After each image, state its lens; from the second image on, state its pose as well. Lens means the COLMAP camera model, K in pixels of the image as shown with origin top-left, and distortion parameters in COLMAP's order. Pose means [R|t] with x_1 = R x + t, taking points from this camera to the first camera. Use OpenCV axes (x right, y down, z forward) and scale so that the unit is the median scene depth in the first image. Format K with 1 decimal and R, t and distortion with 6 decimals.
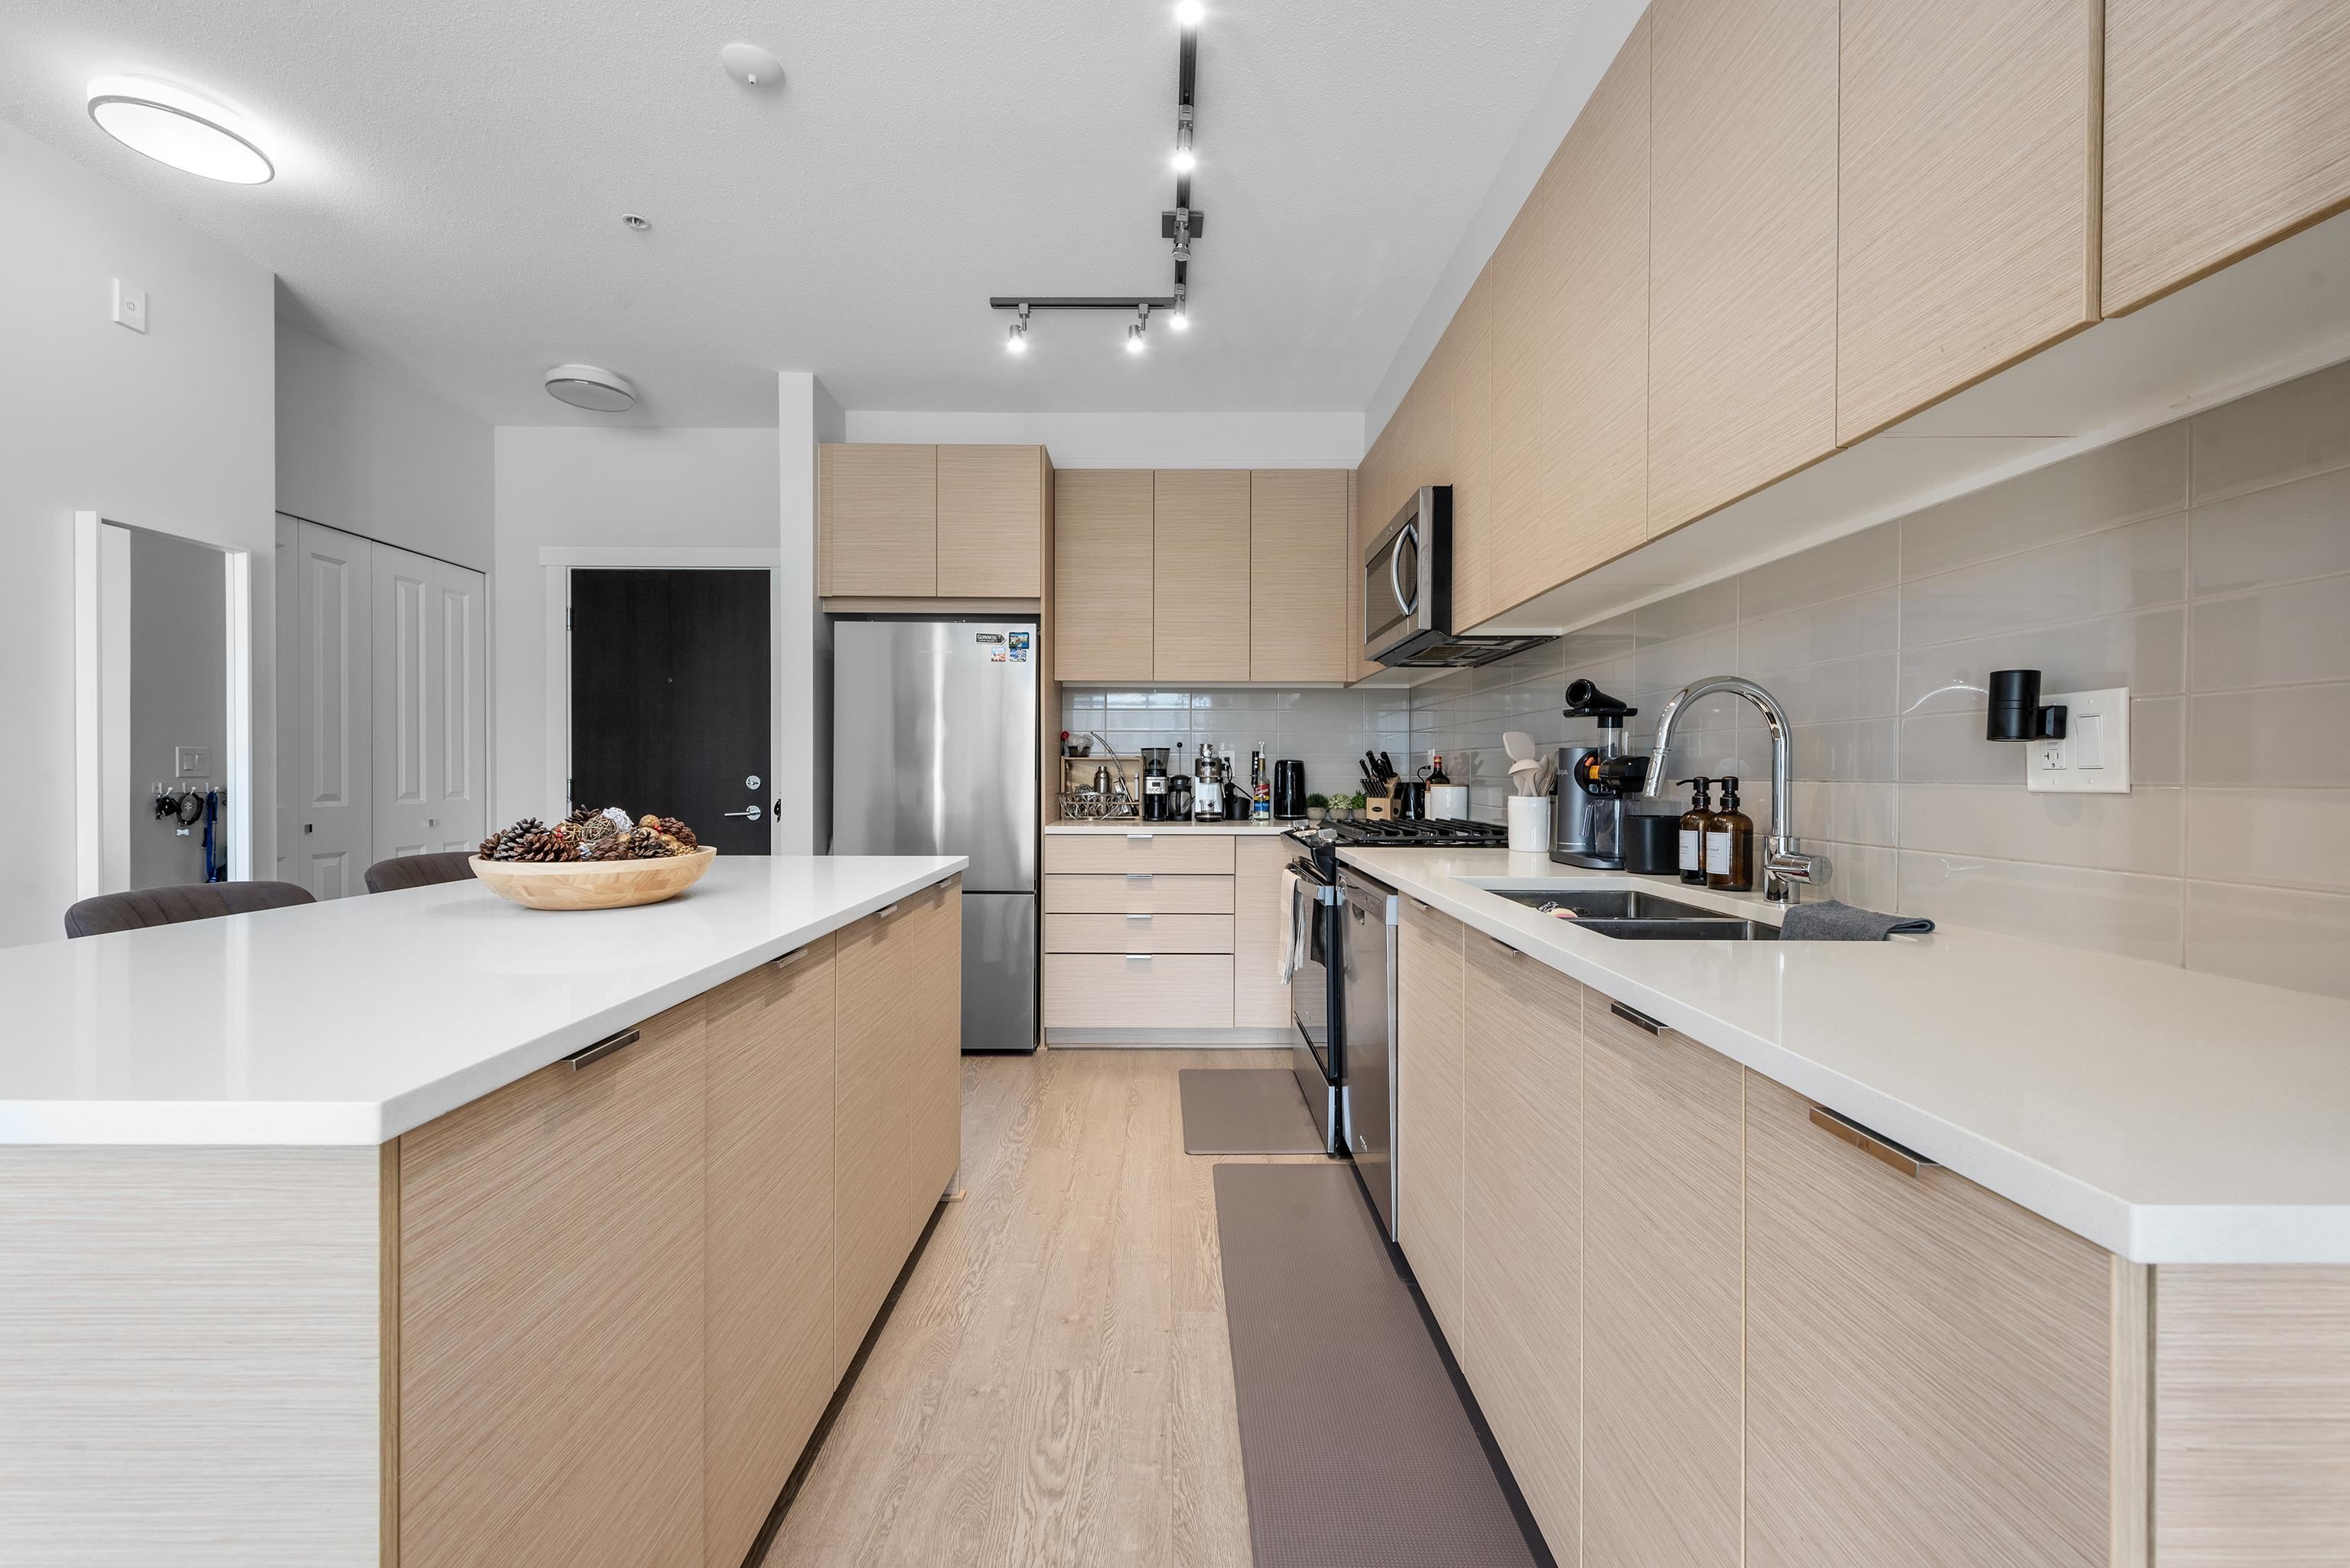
lens RADIAL K [[917.9, 0, 1162.9], [0, 917.9, 776.1], [0, 0, 1]] dist [0.020497, -0.006265]
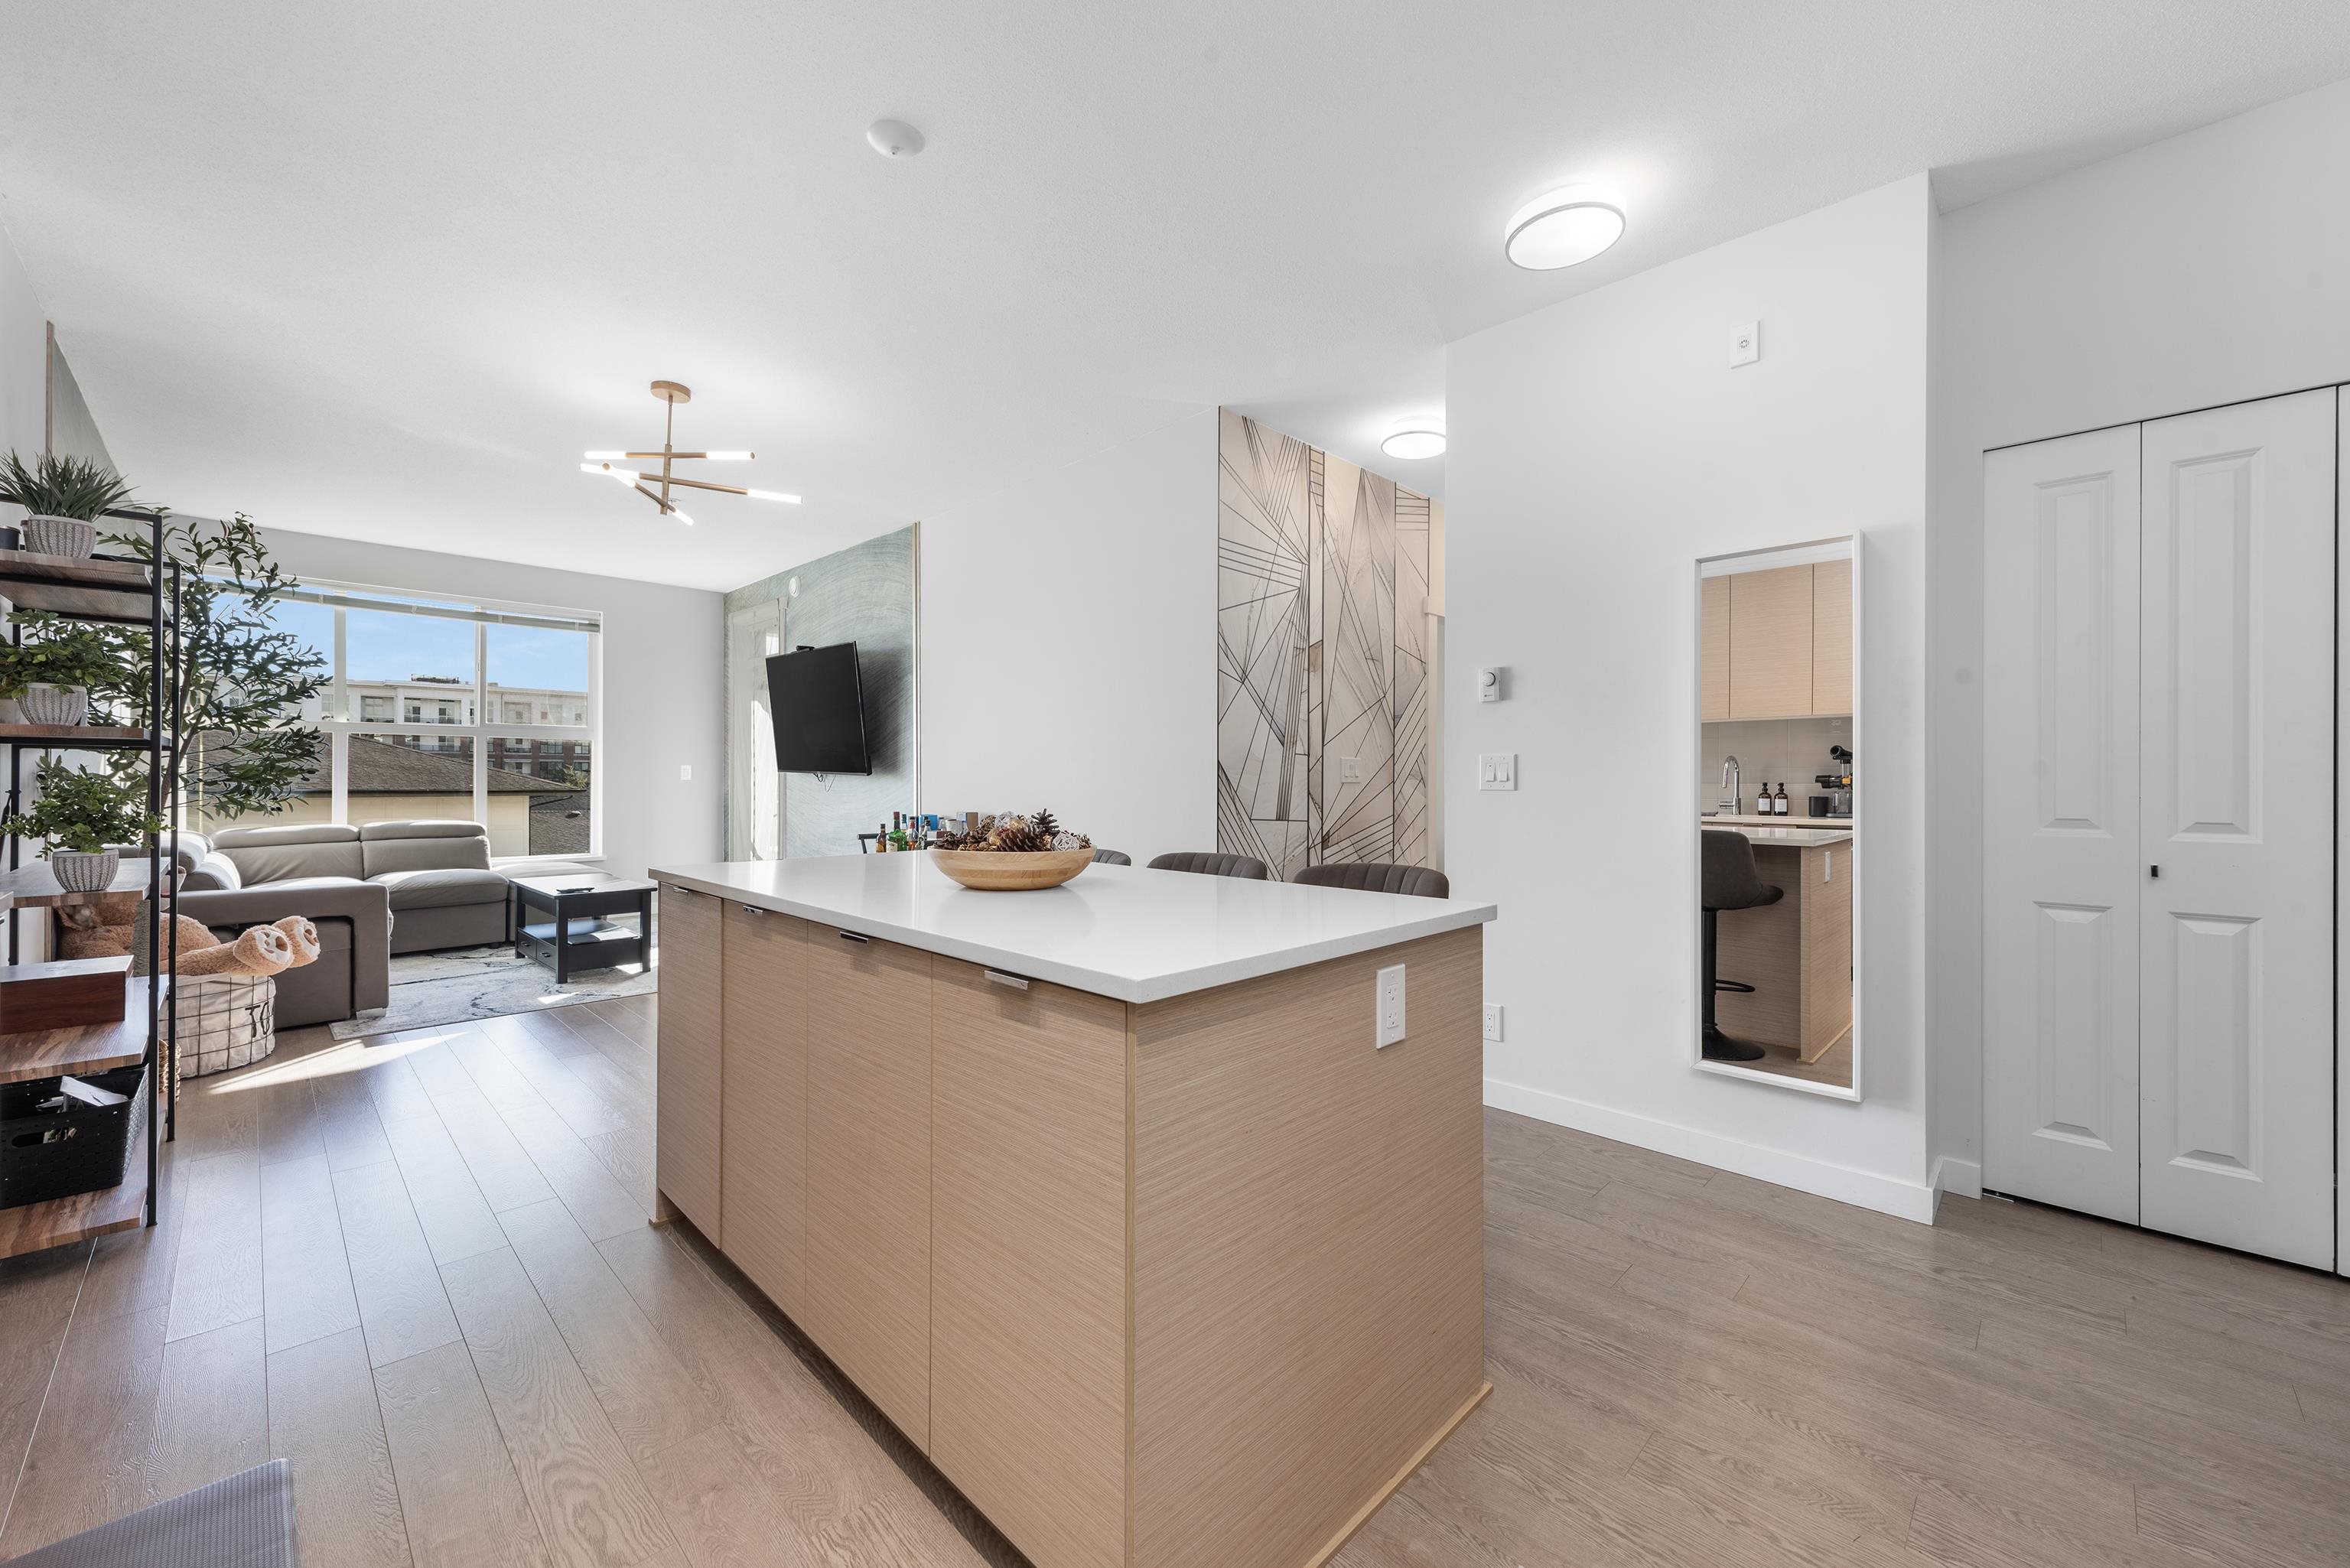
lens RADIAL K [[910.7, 0, 1175.0], [0, 910.7, 784.0], [0, 0, 1]] dist [0.000832, -0.000211]
pose [[-0.696006, -0.004992, -0.718019, 0.076514], [-0.008437, 0.999964, 0.001226, -0.002992], [0.717986, 0.006912, -0.696023, 1.235237]]
